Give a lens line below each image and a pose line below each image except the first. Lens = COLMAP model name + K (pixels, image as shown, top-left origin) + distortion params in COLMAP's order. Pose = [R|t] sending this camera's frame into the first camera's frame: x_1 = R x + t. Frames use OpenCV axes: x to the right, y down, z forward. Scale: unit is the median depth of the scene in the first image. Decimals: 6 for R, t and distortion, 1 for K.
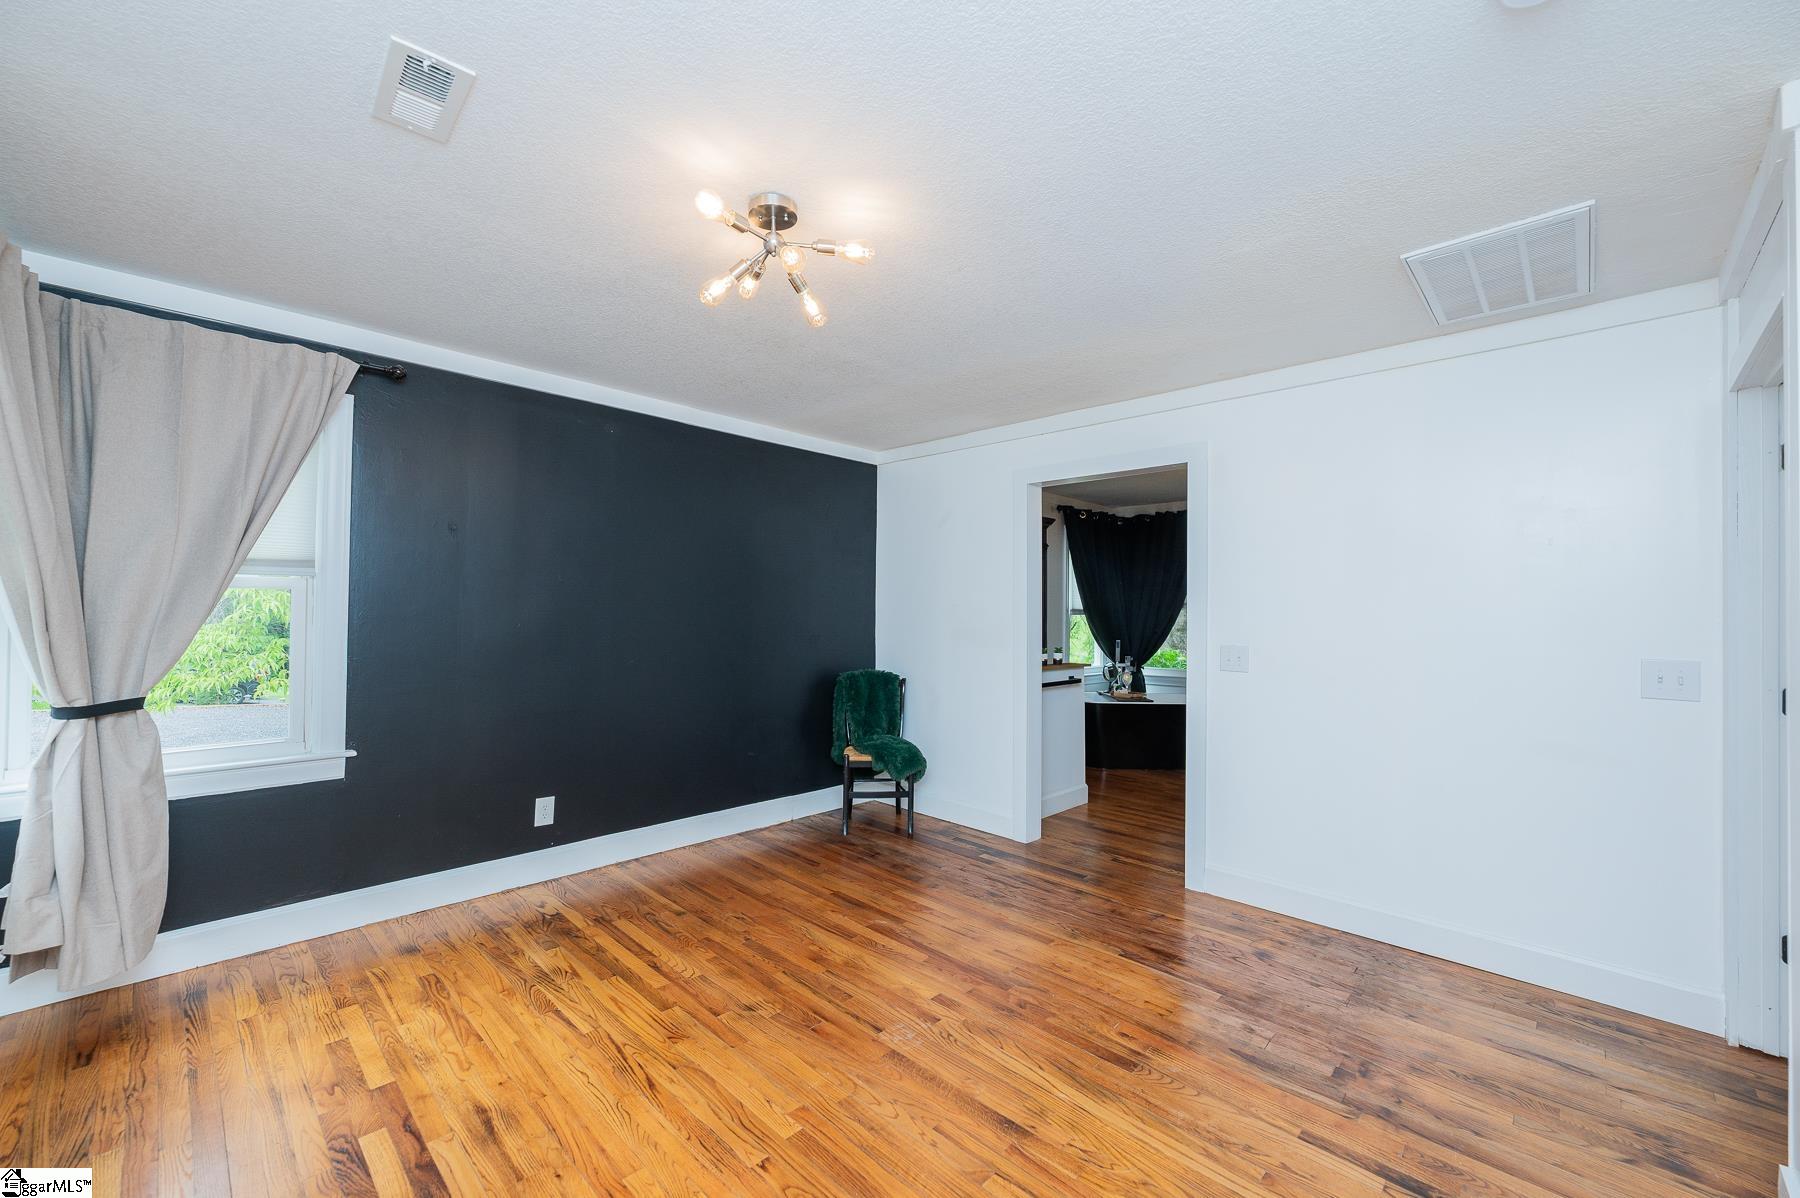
lens RADIAL K [[712.4, 0, 896.1], [0, 712.4, 595.1], [0, 0, 1]] dist [-0.002030, 0.000492]
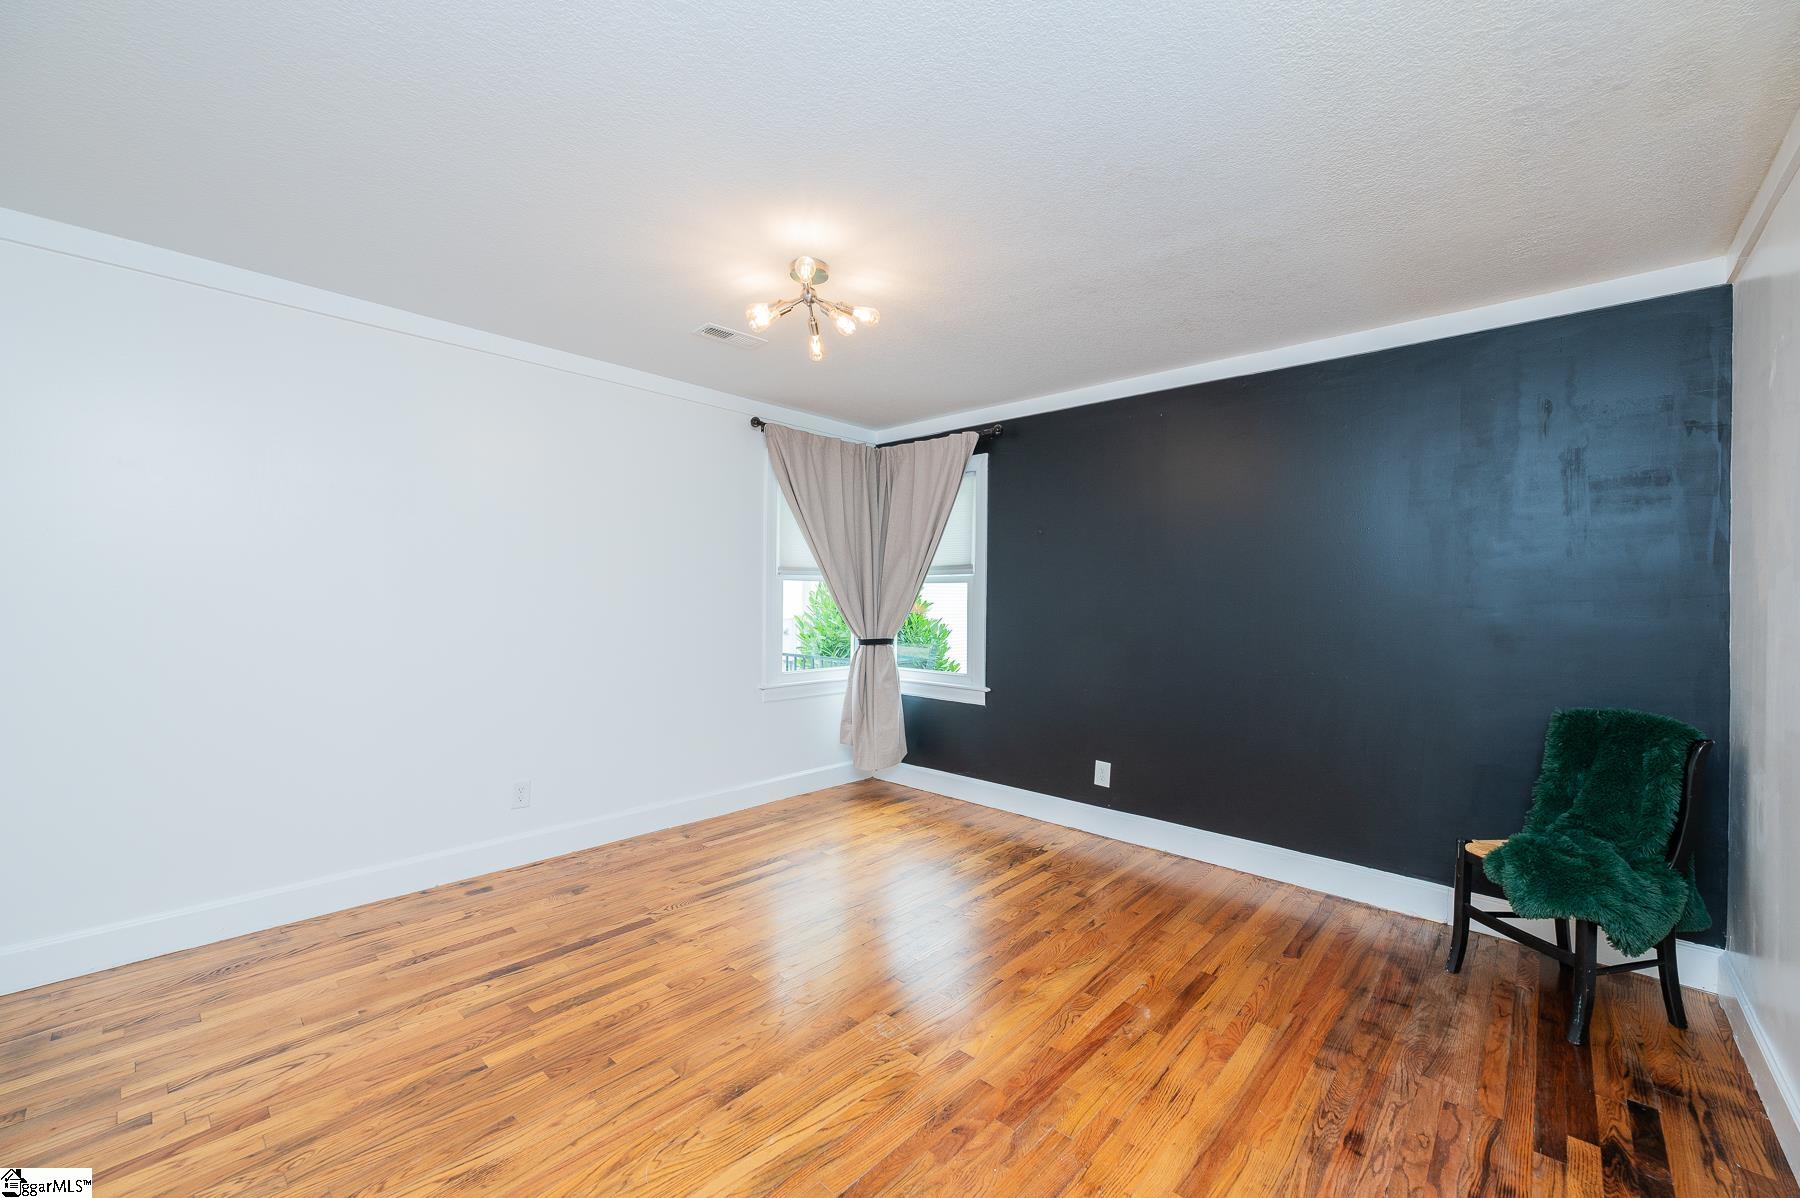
lens RADIAL K [[712.4, 0, 896.1], [0, 712.4, 595.1], [0, 0, 1]] dist [-0.002030, 0.000492]
pose [[0.035937, -0.010562, -0.999298, 0.699065], [0.007515, 0.999919, -0.010298, 0.032479], [0.999326, -0.007140, 0.036013, 0.708567]]
